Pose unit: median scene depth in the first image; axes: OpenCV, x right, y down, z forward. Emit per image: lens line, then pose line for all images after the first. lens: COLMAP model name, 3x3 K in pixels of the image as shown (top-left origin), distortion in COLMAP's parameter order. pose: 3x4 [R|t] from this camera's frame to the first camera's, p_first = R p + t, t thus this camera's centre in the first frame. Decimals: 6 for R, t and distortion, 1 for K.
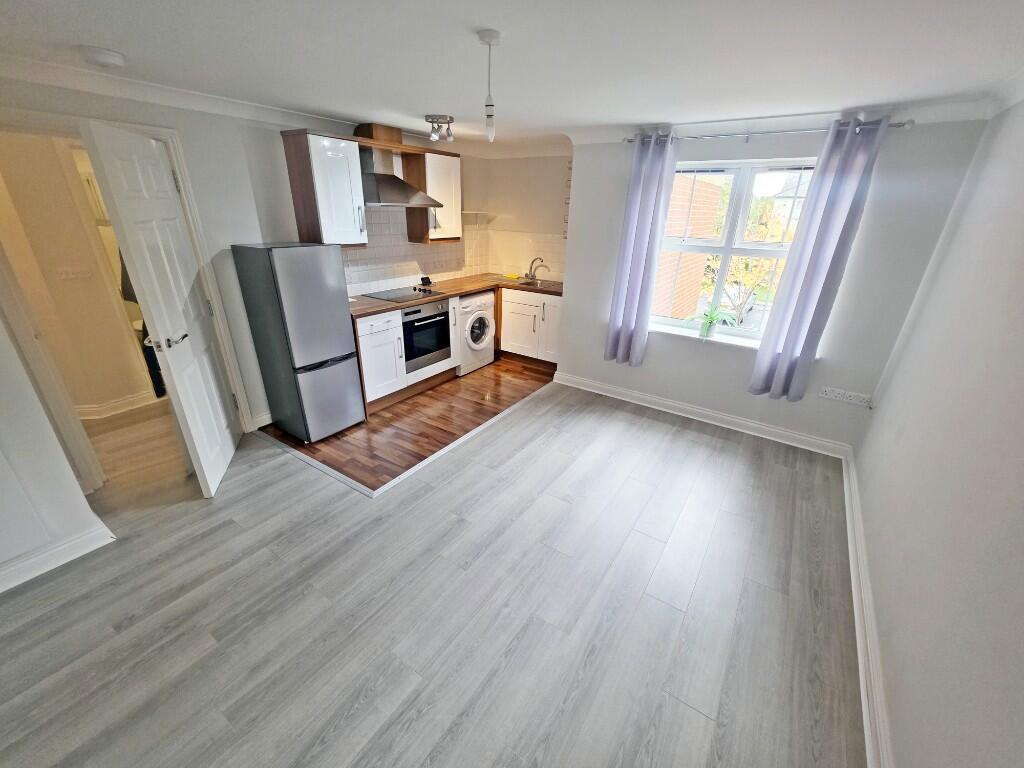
lens RADIAL K [[415.6, 0, 511.7], [0, 415.6, 392.6], [0, 0, 1]] dist [0.001047, -0.000170]
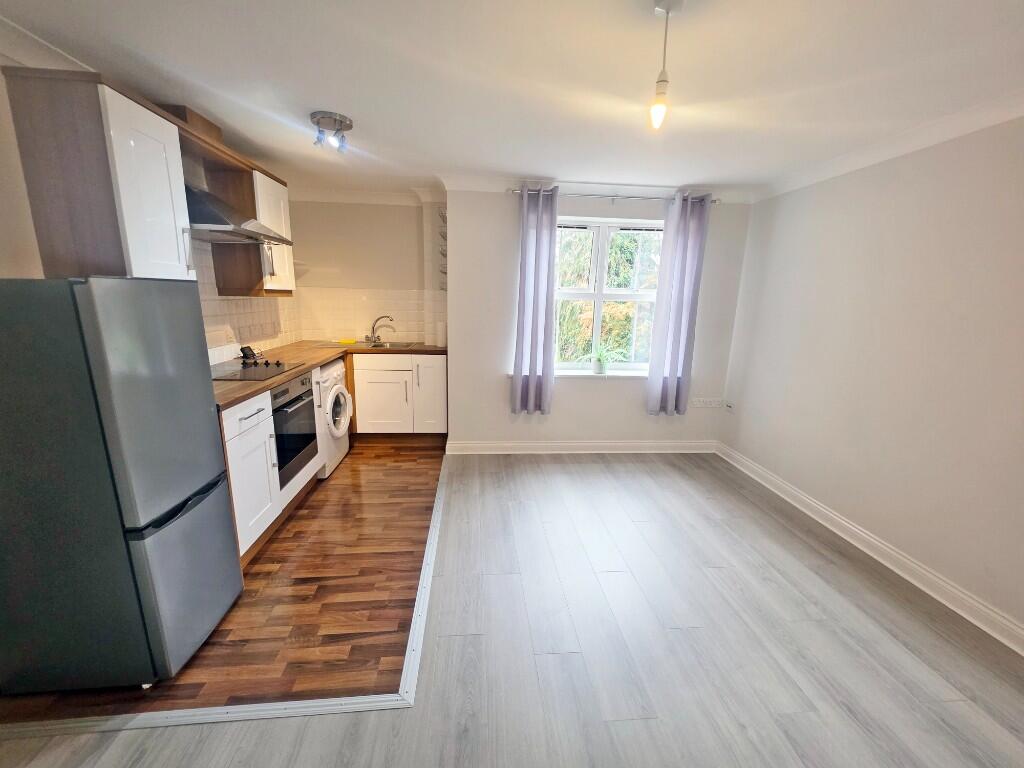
lens RADIAL K [[425.2, 0, 511.8], [0, 425.2, 392.6], [0, 0, 1]] dist [-0.000585, -0.000226]
pose [[0.774917, -0.144728, 0.615271, -0.341325], [0.250639, 0.963989, -0.088917, -0.041950], [-0.580245, 0.223114, 0.783285, 0.255281]]
